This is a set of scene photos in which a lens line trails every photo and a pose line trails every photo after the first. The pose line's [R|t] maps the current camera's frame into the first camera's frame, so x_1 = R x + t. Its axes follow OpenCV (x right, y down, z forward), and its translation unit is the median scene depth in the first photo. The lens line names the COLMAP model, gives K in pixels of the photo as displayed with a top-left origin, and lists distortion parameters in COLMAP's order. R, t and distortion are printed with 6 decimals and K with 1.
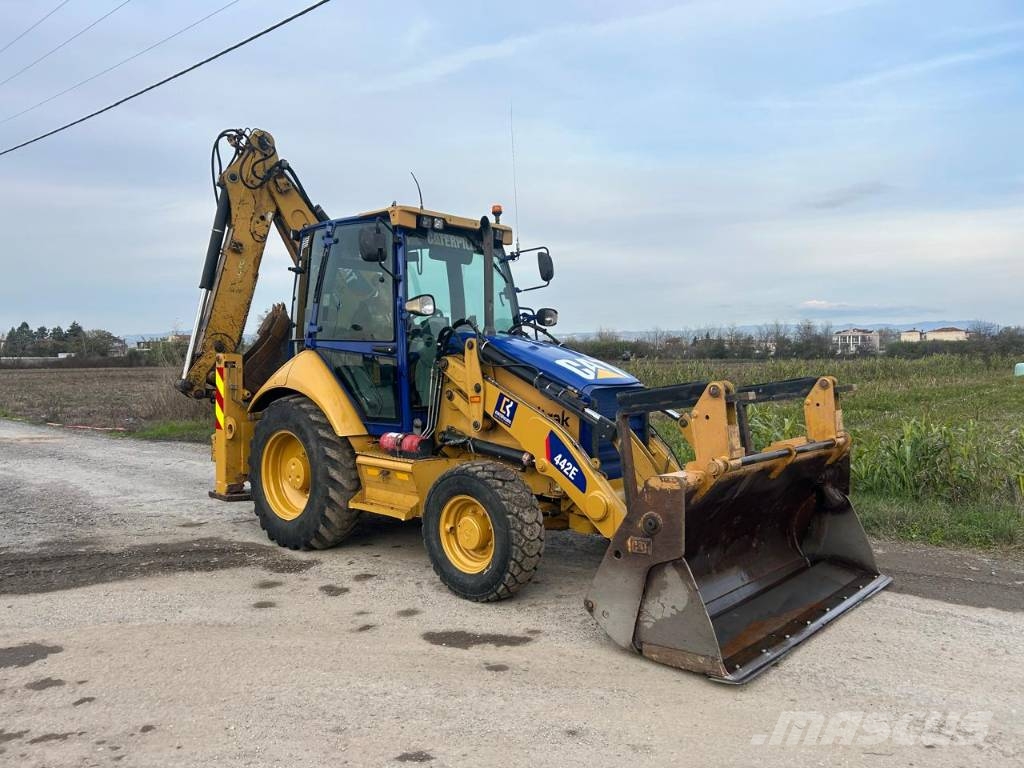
lens RADIAL K [[769.6, 0, 508.5], [0, 769.6, 385.2], [0, 0, 1]] dist [0.052633, -0.058033]
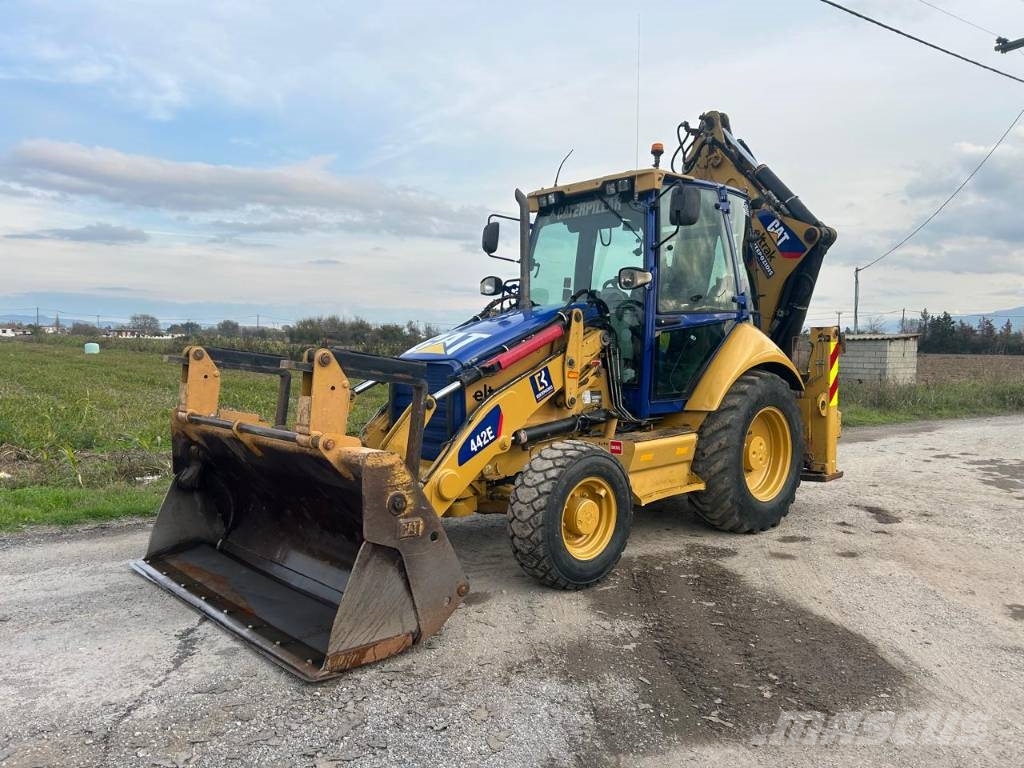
lens RADIAL K [[769.6, 0, 508.5], [0, 769.6, 385.2], [0, 0, 1]] dist [0.052633, -0.058033]
pose [[0.173475, -0.047963, 0.983670, -1.072012], [0.027163, 0.998666, 0.043904, -0.014905], [-0.984464, 0.019103, 0.174546, 0.925653]]
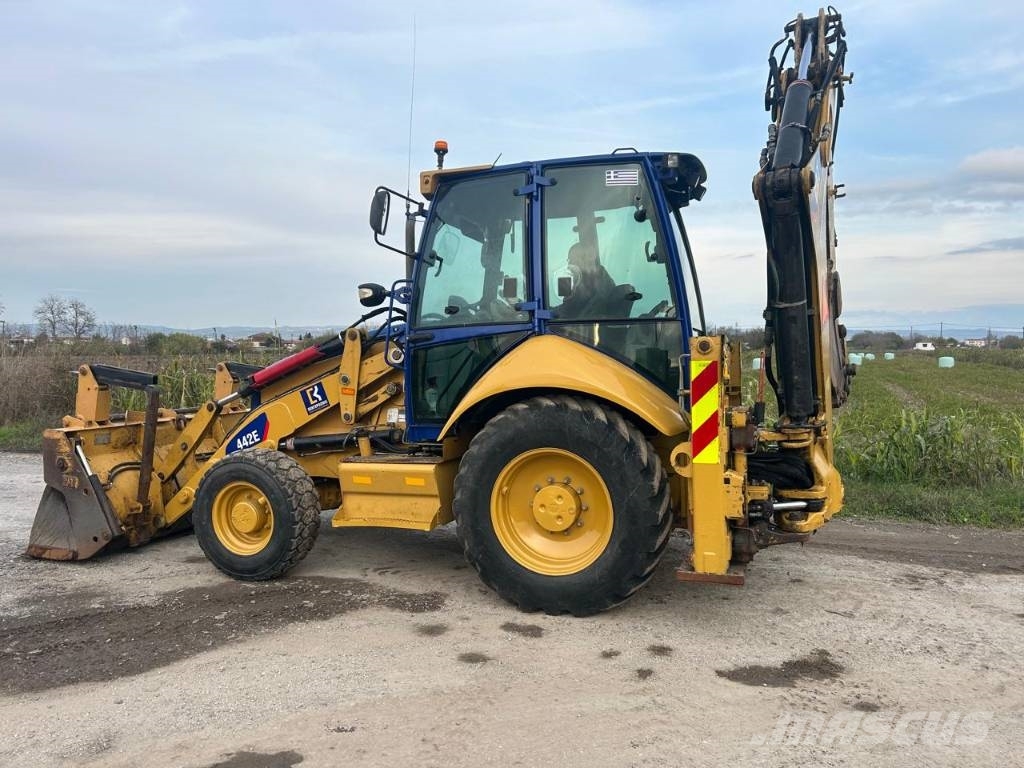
lens RADIAL K [[769.6, 0, 508.5], [0, 769.6, 385.2], [0, 0, 1]] dist [0.052633, -0.058033]
pose [[0.952140, -0.006758, 0.305586, -0.379523], [0.004512, 0.999957, 0.008054, -0.002174], [-0.305628, -0.006290, 0.952130, 0.167729]]
